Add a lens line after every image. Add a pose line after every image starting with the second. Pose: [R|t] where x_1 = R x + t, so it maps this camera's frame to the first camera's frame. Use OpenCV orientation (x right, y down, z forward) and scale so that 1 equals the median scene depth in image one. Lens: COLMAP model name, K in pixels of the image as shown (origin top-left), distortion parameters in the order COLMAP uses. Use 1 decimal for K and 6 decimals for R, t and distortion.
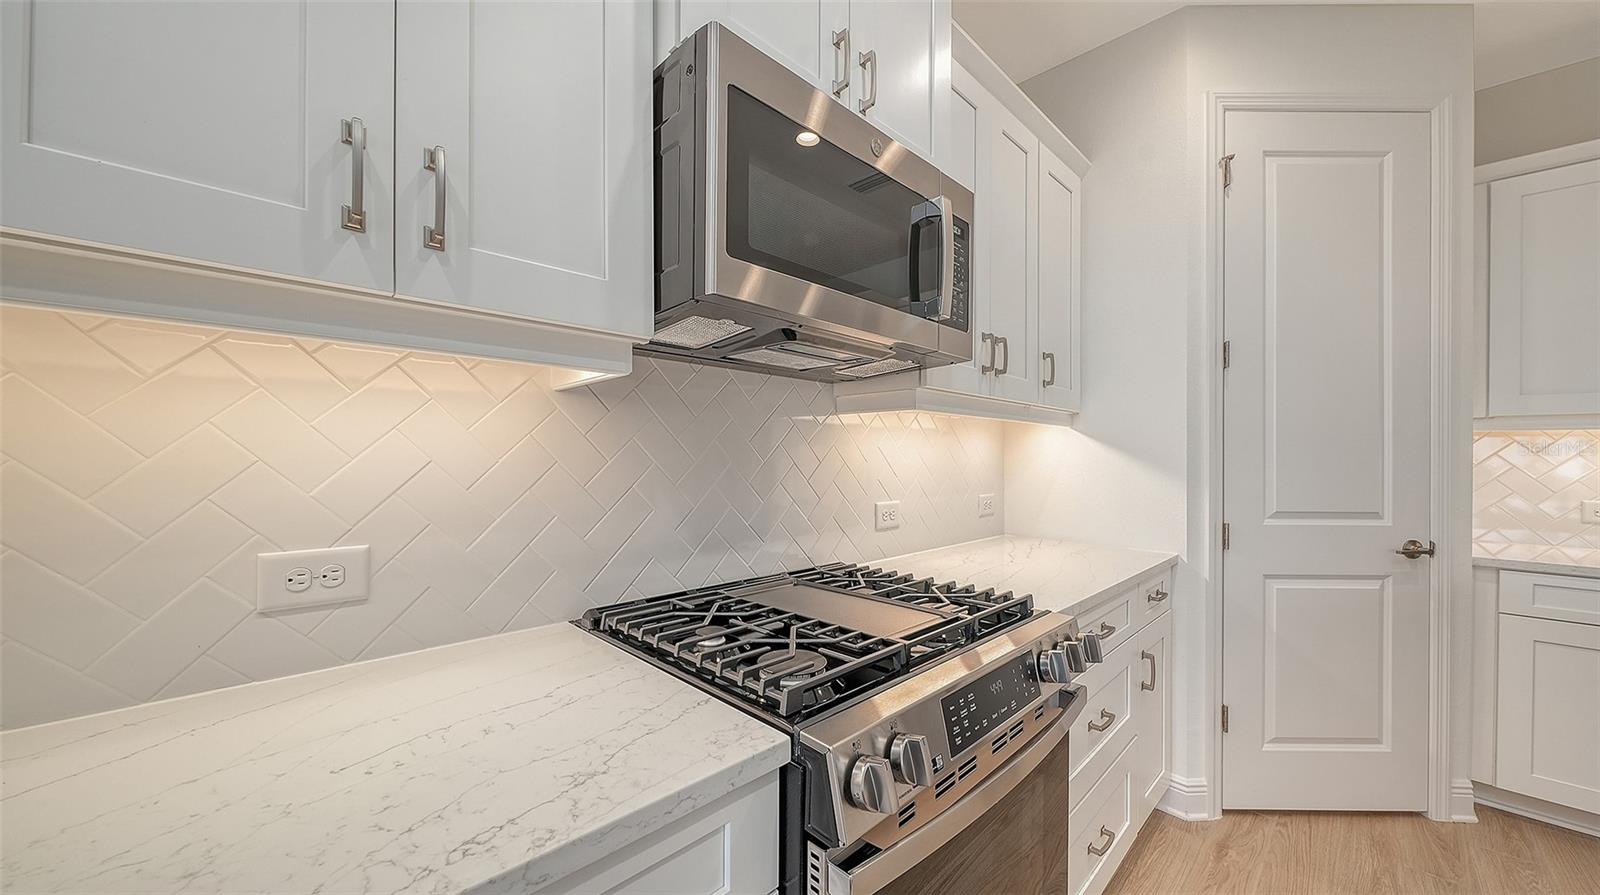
lens RADIAL K [[562.4, 0, 802.6], [0, 562.4, 462.7], [0, 0, 1]] dist [-0.000795, -0.000076]
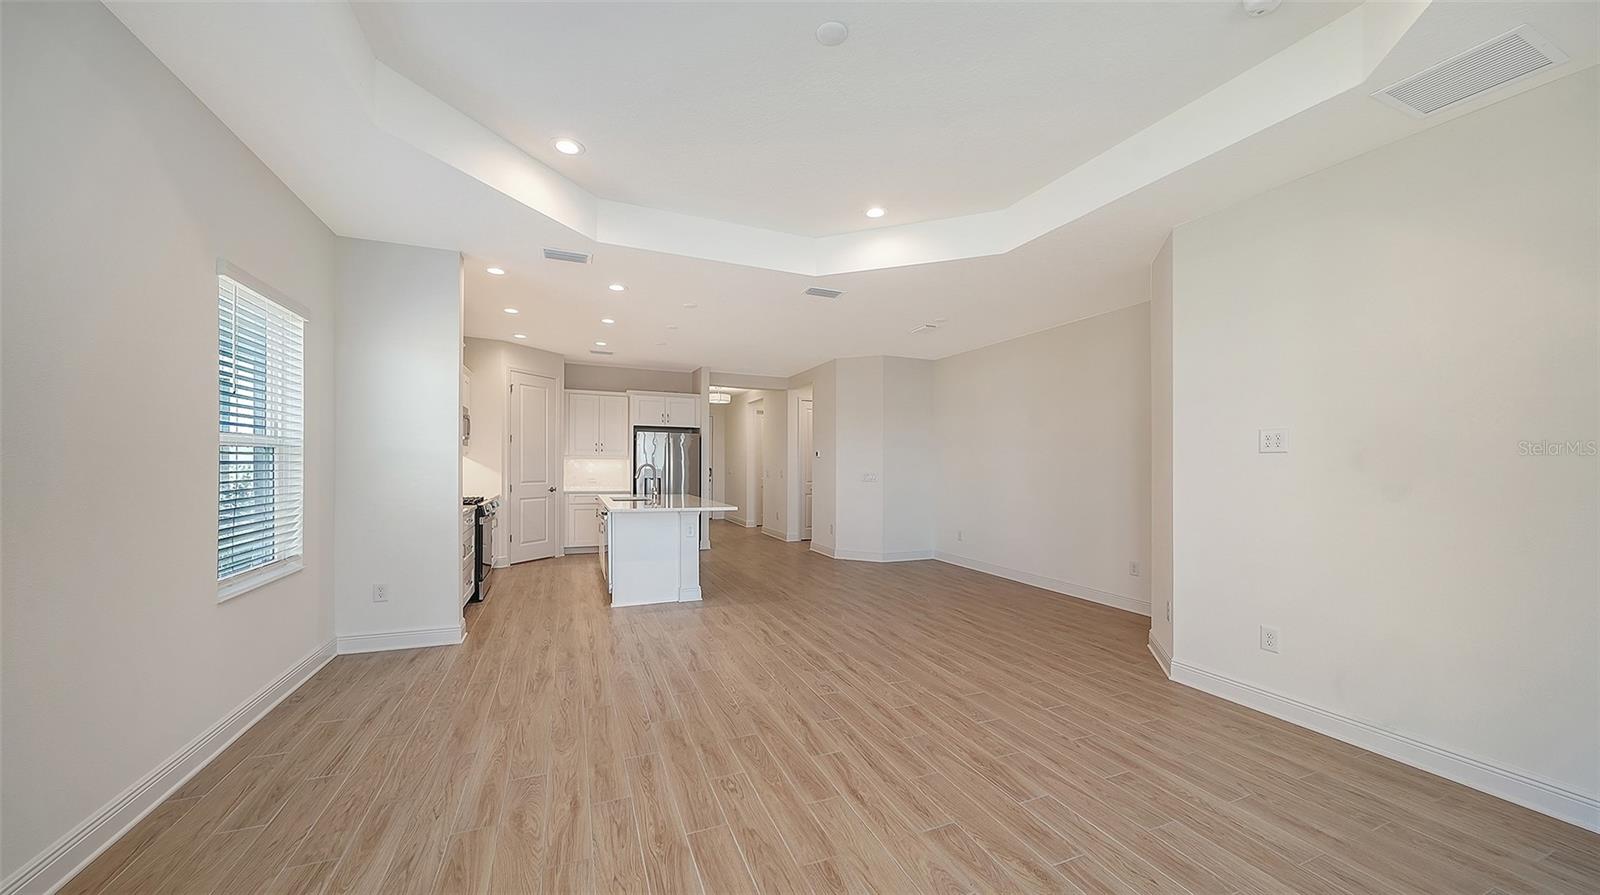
lens RADIAL K [[562.4, 0, 802.6], [0, 562.4, 462.7], [0, 0, 1]] dist [-0.000795, -0.000076]
pose [[0.374249, -0.000141, 0.927328, -1.893191], [-0.001226, 0.999999, 0.000647, -0.039404], [-0.927327, -0.001379, 0.374249, -2.084337]]
